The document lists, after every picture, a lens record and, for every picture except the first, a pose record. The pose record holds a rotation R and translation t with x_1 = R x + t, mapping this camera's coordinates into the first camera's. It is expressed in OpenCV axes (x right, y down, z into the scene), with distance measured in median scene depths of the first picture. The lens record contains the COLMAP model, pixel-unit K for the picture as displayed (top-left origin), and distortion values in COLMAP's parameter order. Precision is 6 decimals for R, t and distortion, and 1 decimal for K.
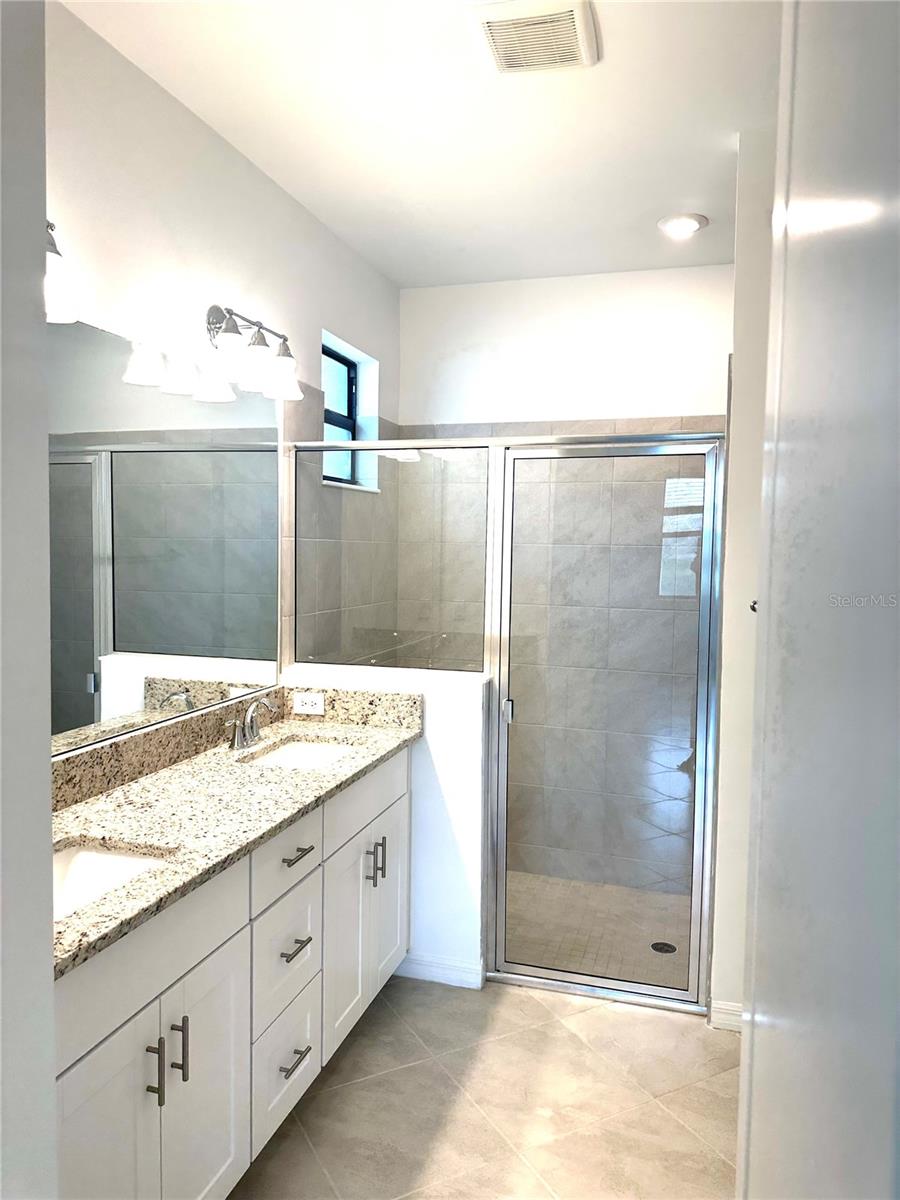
lens RADIAL K [[862.6, 0, 450.0], [0, 862.6, 600.0], [0, 0, 1]] dist [0.081064, -0.088633]
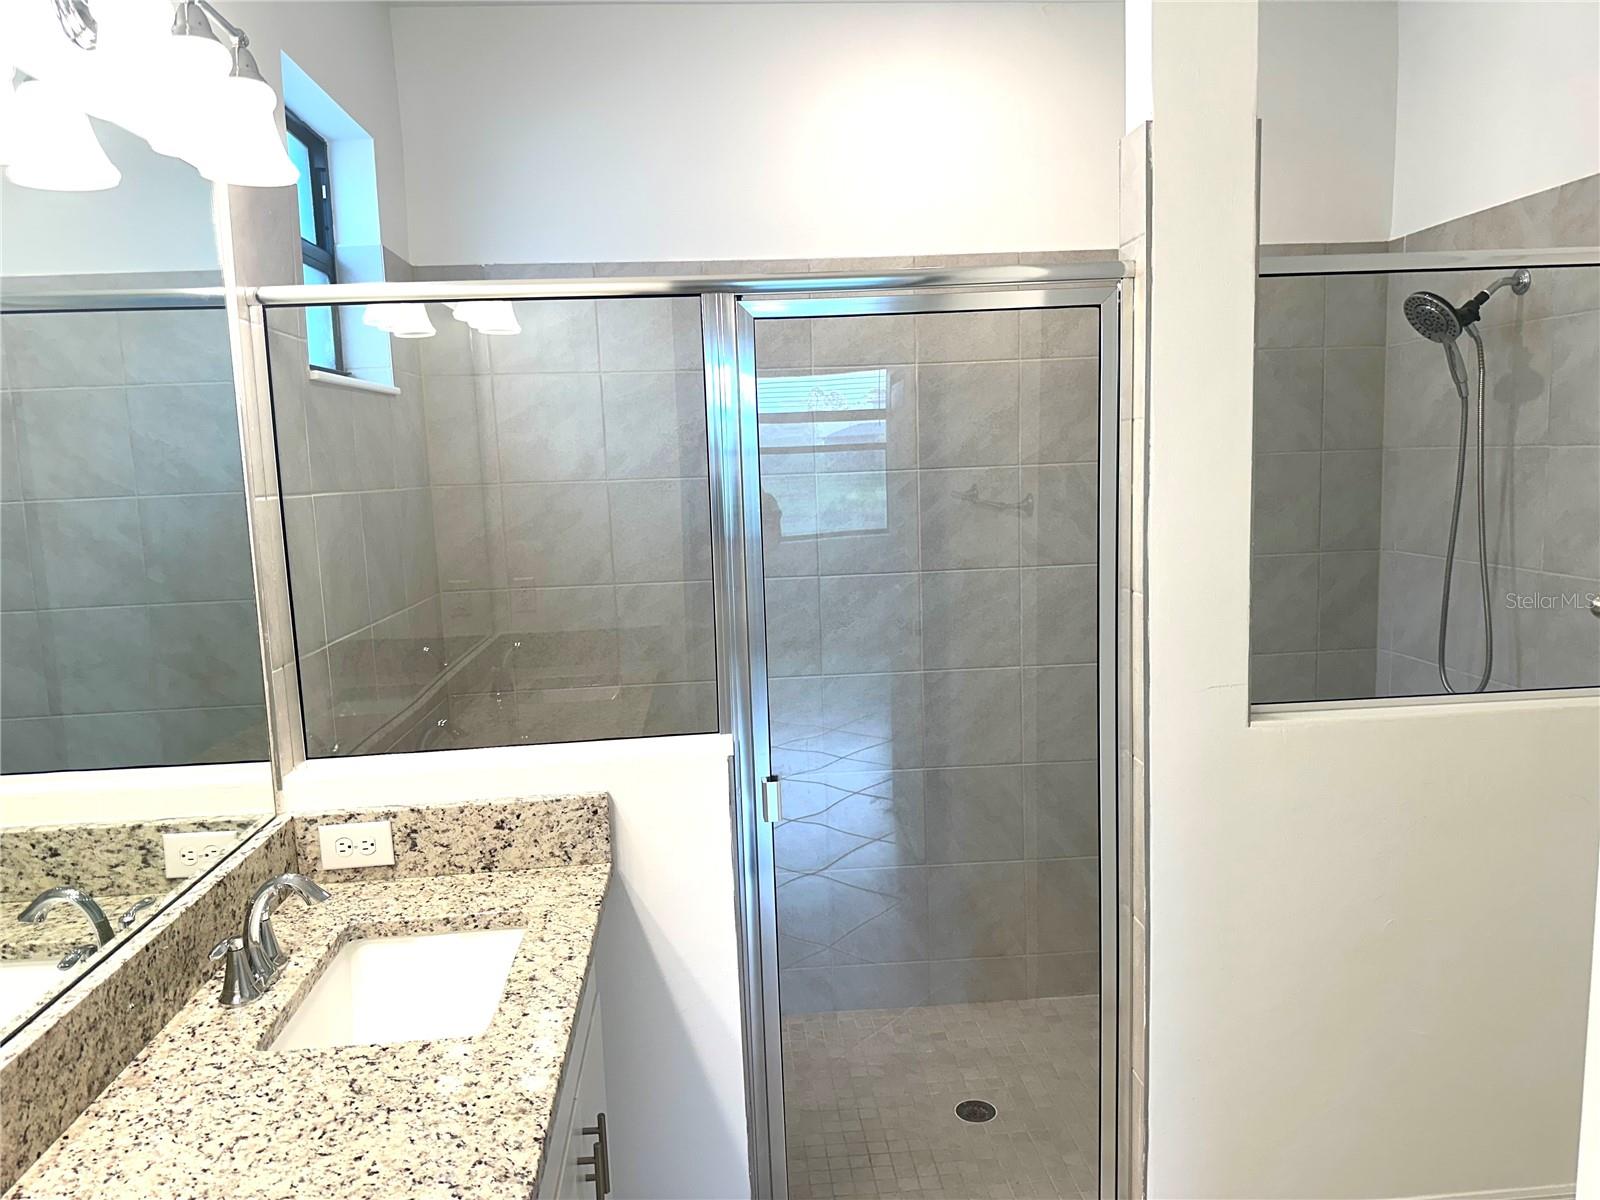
lens RADIAL K [[1179.4, 0, 800.0], [0, 1179.4, 600.0], [0, 0, 1]] dist [0.003823, -0.036825]
pose [[0.933608, -0.106546, 0.342088, -0.144474], [0.087621, 0.993666, 0.070354, -0.037992], [-0.347417, -0.035709, 0.937031, 0.320016]]
